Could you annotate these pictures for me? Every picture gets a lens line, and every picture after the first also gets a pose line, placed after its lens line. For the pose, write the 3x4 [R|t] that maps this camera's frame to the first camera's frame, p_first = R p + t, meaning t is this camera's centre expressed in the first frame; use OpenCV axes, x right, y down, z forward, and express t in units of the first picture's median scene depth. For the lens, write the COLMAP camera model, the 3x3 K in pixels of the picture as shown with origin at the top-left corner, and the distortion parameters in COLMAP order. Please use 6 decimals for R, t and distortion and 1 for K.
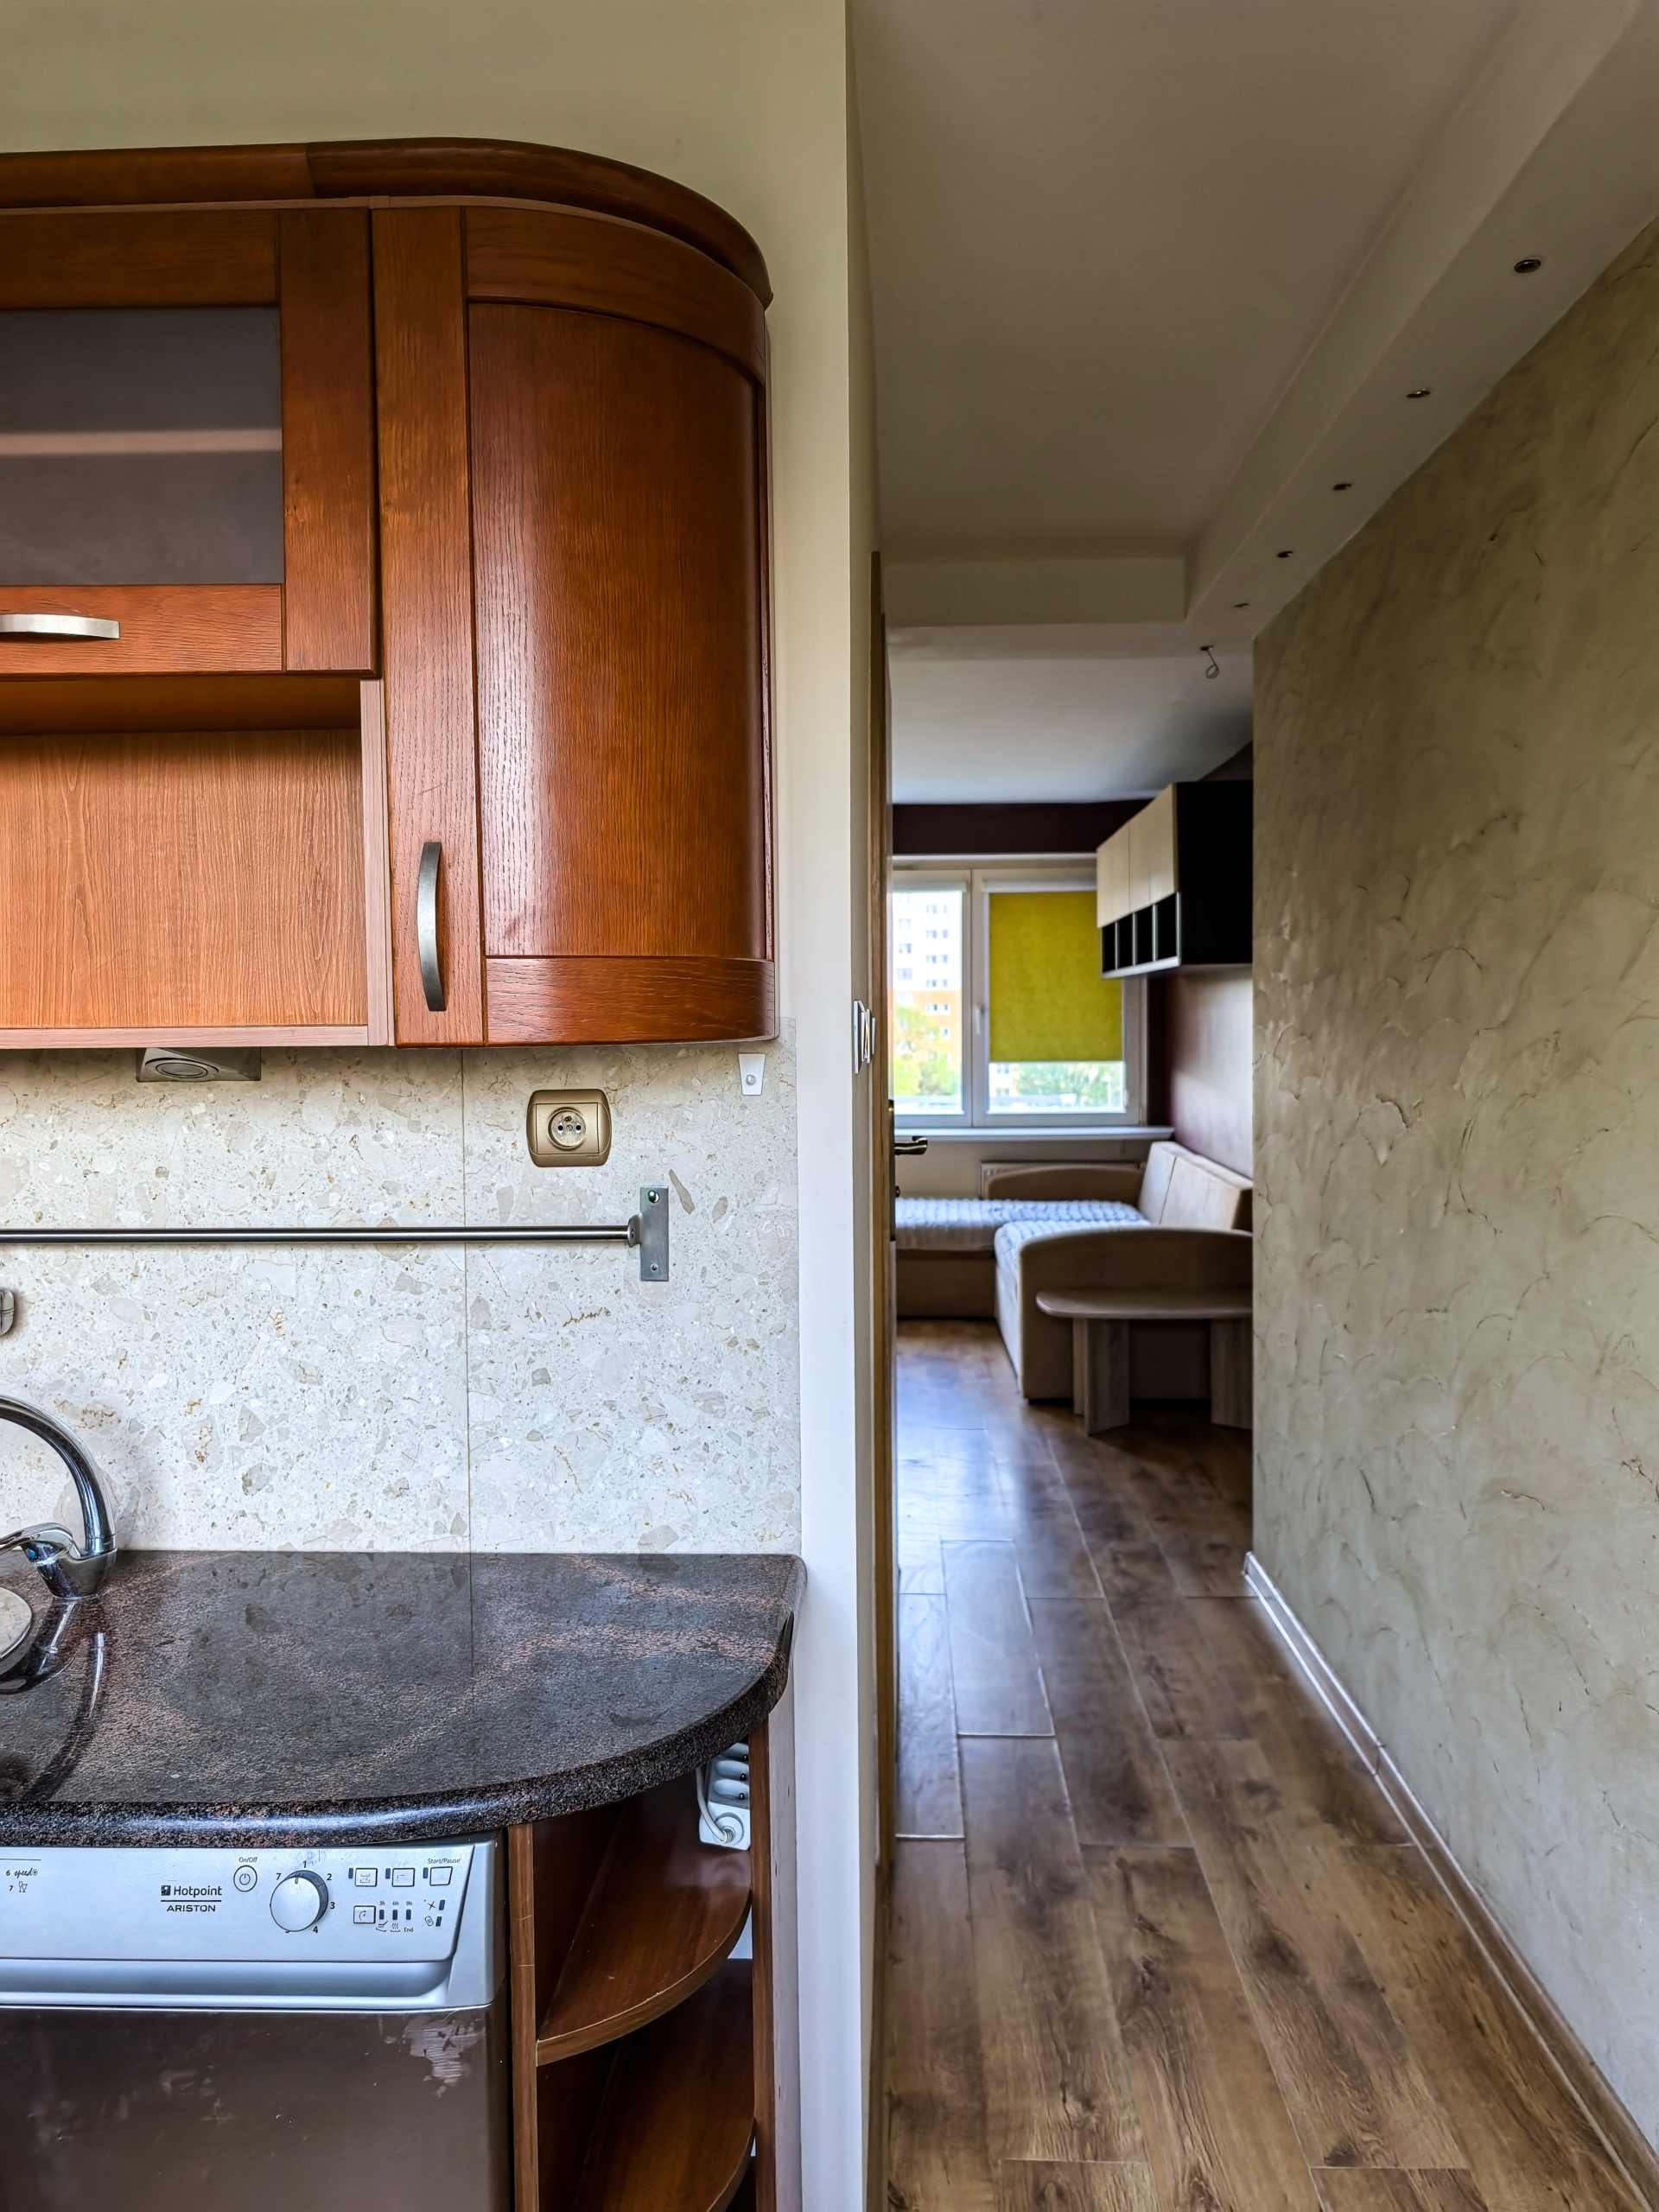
lens RADIAL K [[1728.6, 0, 829.5], [0, 1728.6, 1106.0], [0, 0, 1]] dist [0.027396, -0.004344]
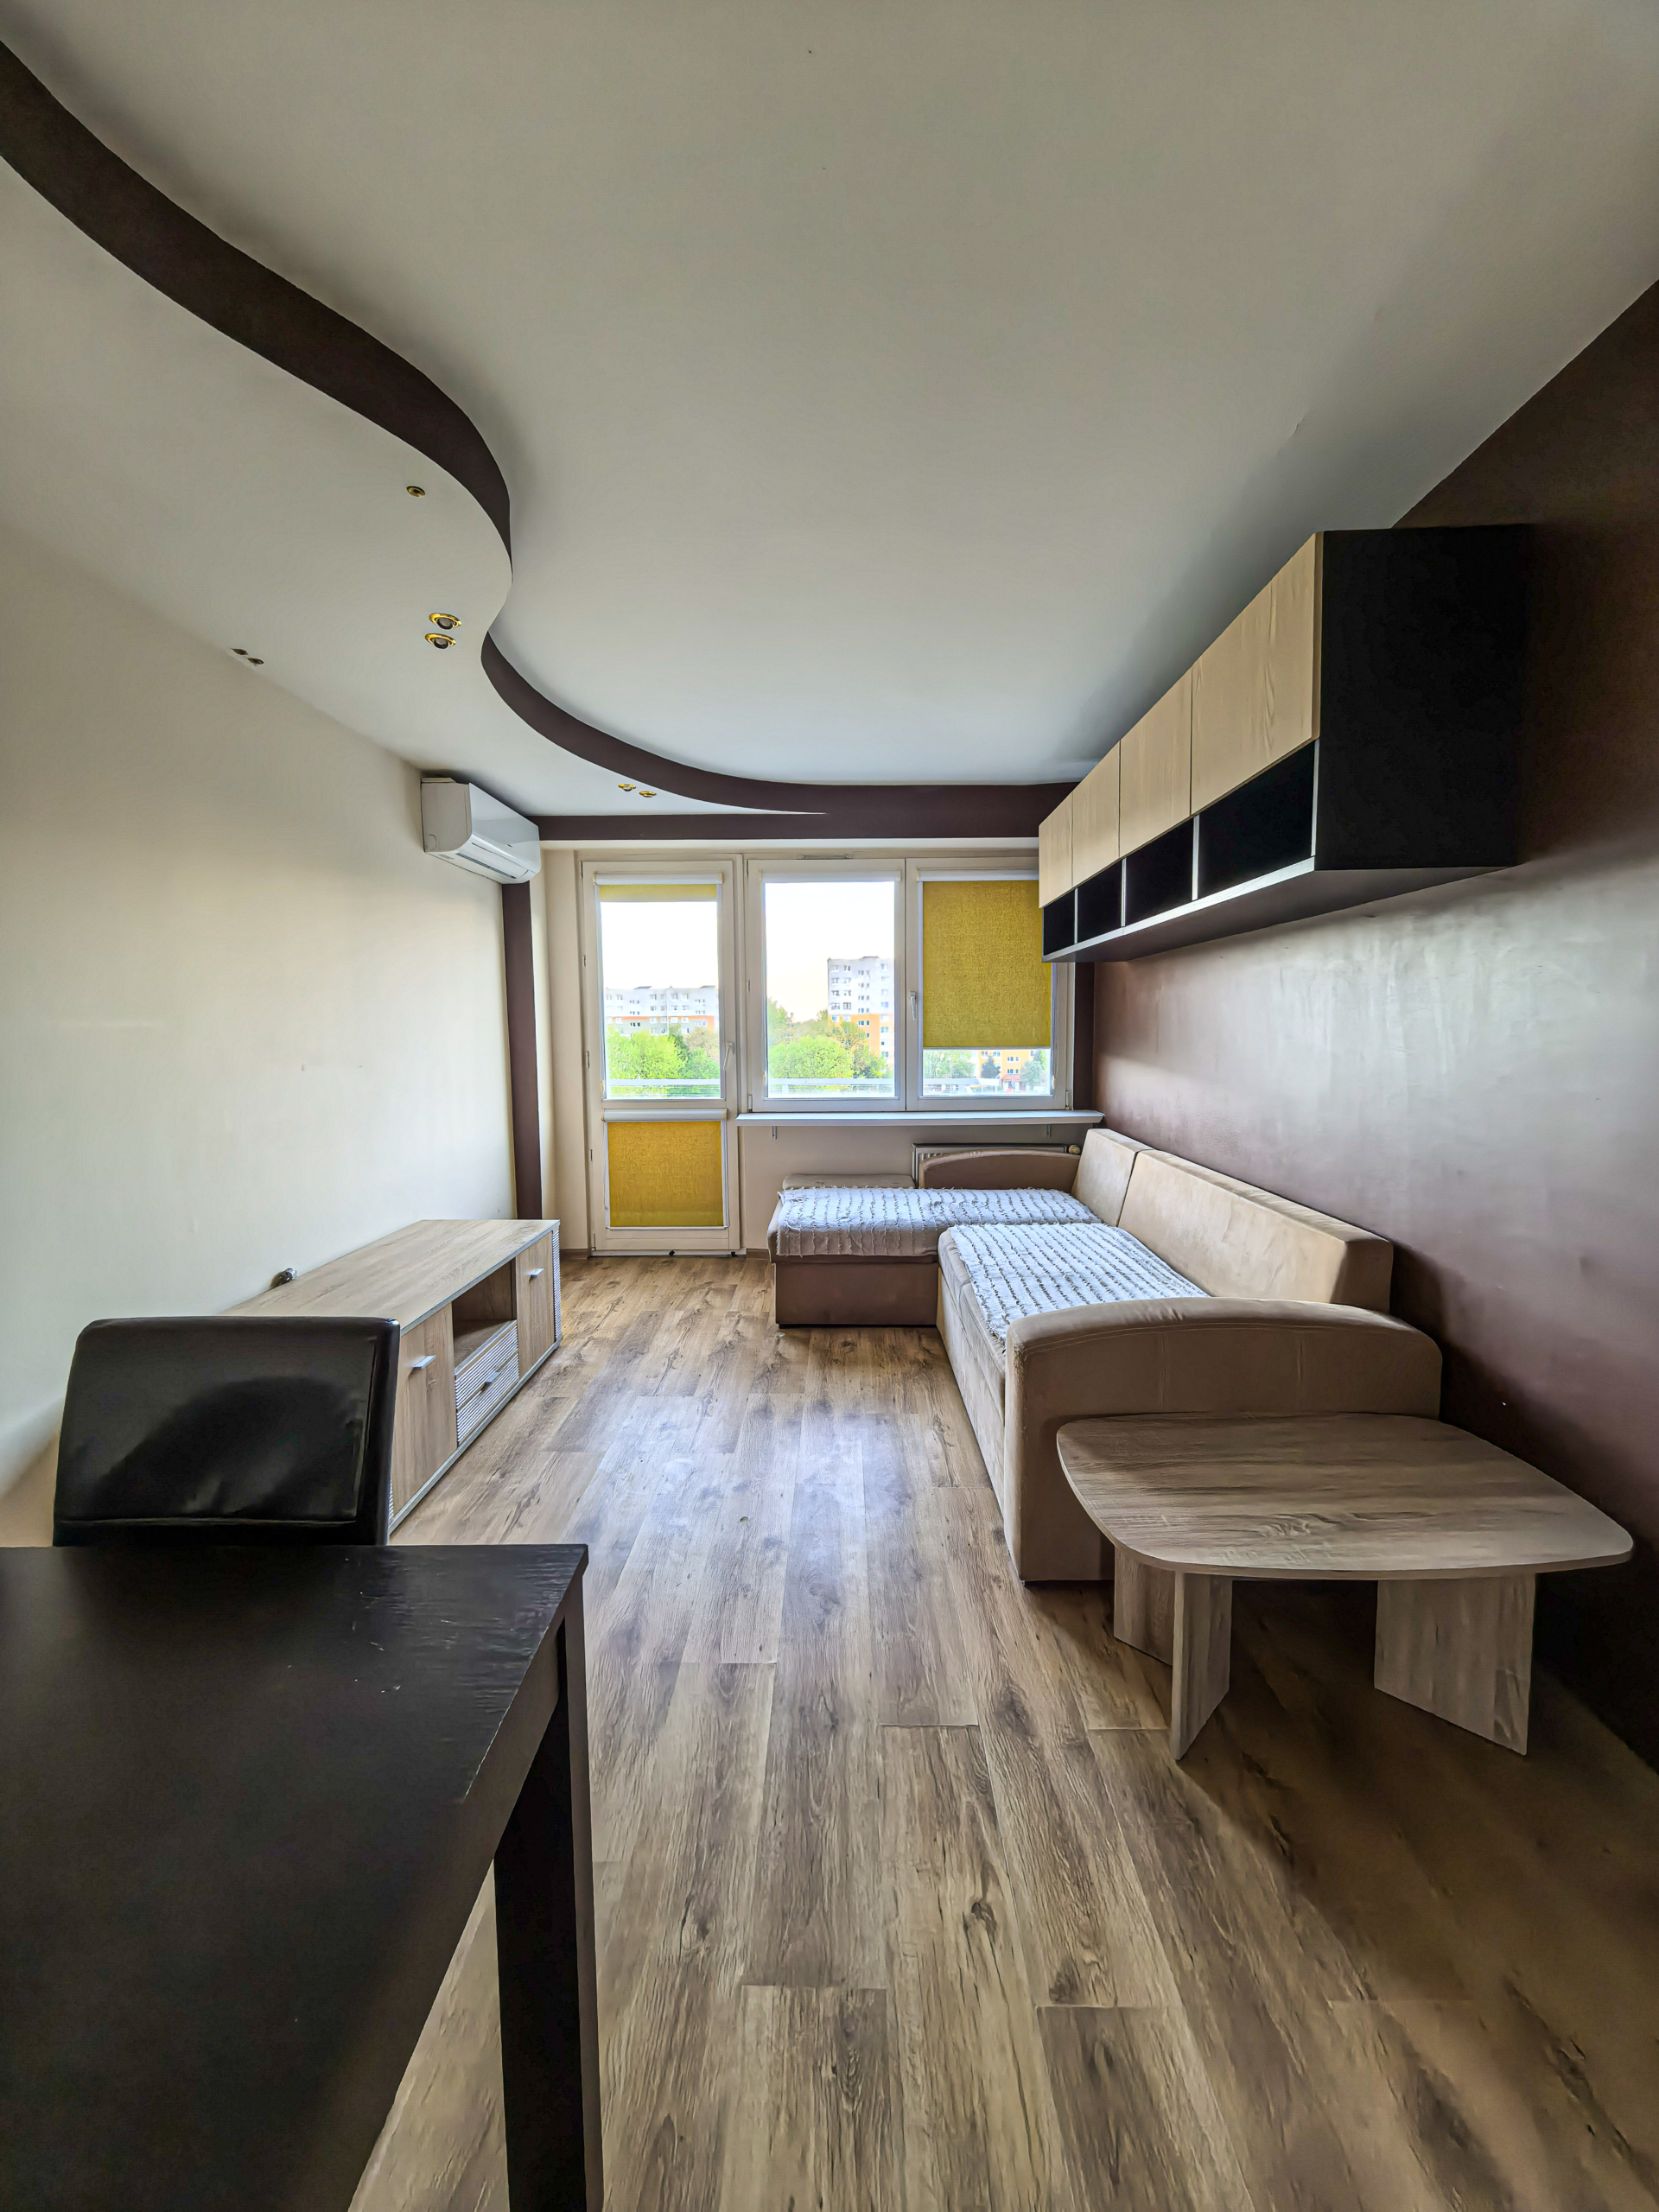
lens RADIAL K [[872.5, 0, 829.5], [0, 872.5, 1106.0], [0, 0, 1]] dist [-0.000473, -0.000073]
pose [[0.999696, -0.003529, 0.024409, 0.025333], [0.002617, 0.999300, 0.037321, -0.011090], [-0.024524, -0.037245, 0.999005, 0.496006]]
